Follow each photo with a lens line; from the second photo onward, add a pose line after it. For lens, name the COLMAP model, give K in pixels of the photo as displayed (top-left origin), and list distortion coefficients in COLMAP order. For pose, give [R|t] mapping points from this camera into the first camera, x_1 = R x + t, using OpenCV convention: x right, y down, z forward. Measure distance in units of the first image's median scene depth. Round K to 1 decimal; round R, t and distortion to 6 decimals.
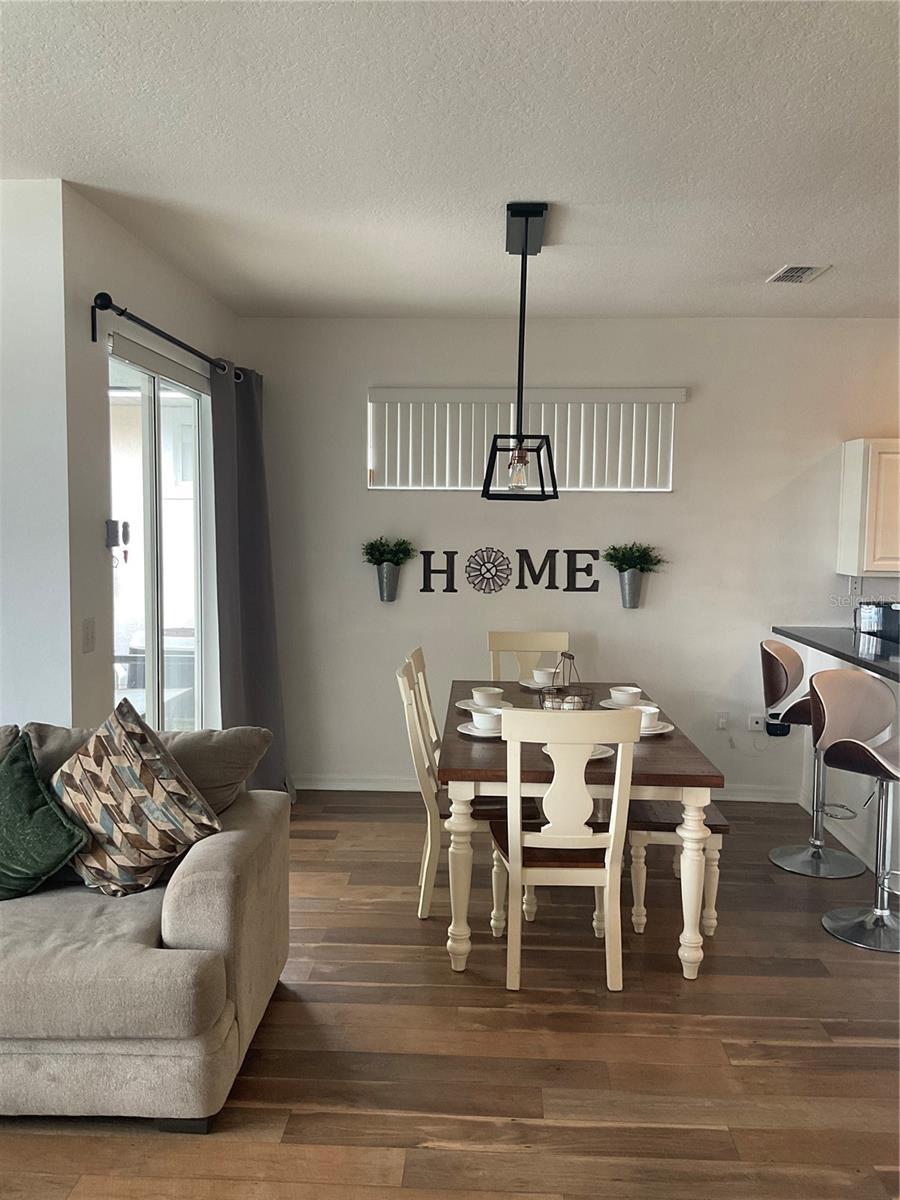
lens RADIAL K [[1015.6, 0, 444.0], [0, 1015.6, 595.4], [0, 0, 1]] dist [0.024913, -0.025135]
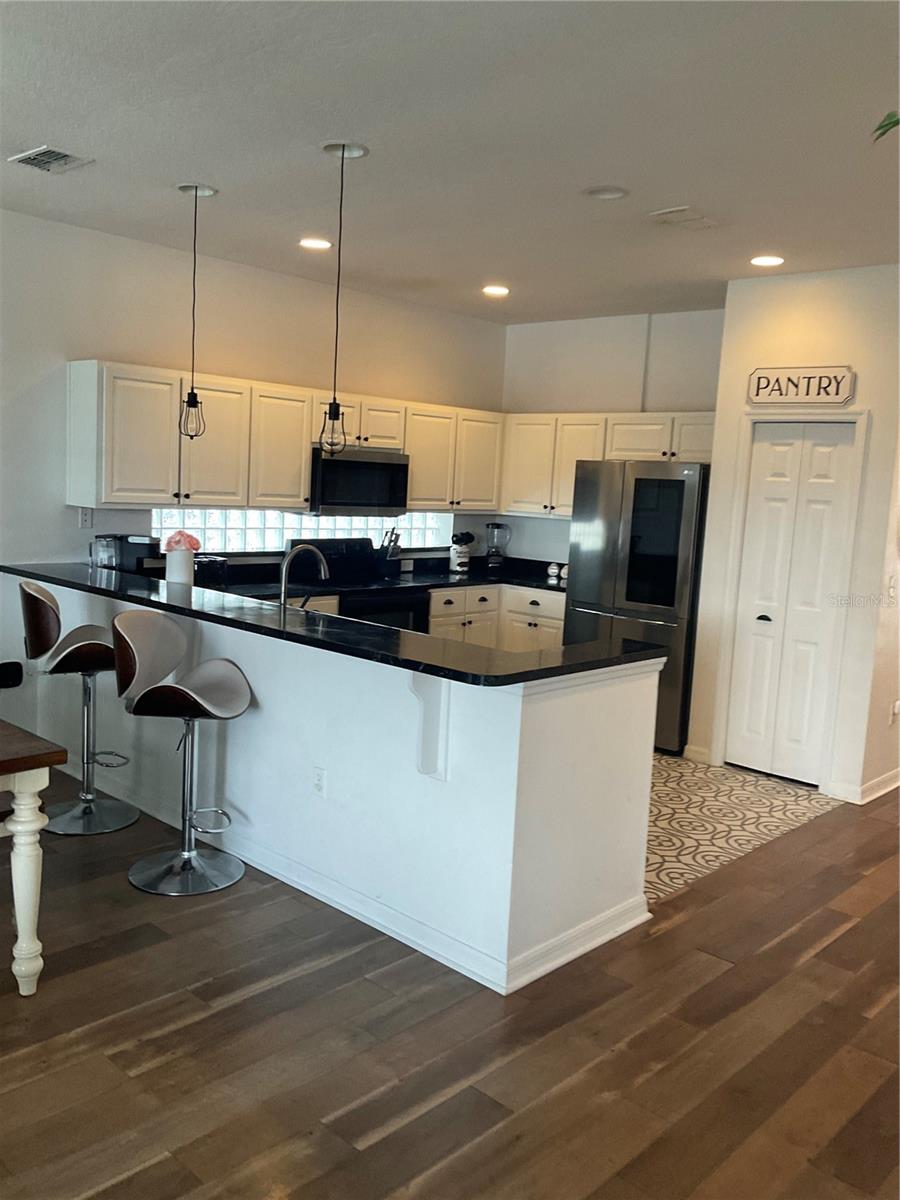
lens RADIAL K [[1015.6, 0, 444.3], [0, 1015.6, 590.7], [0, 0, 1]] dist [0.024913, -0.025135]
pose [[0.657233, -0.062111, 0.751124, -0.129657], [0.012145, 0.997342, 0.071844, -0.008702], [-0.753590, -0.038096, 0.656240, 0.189618]]
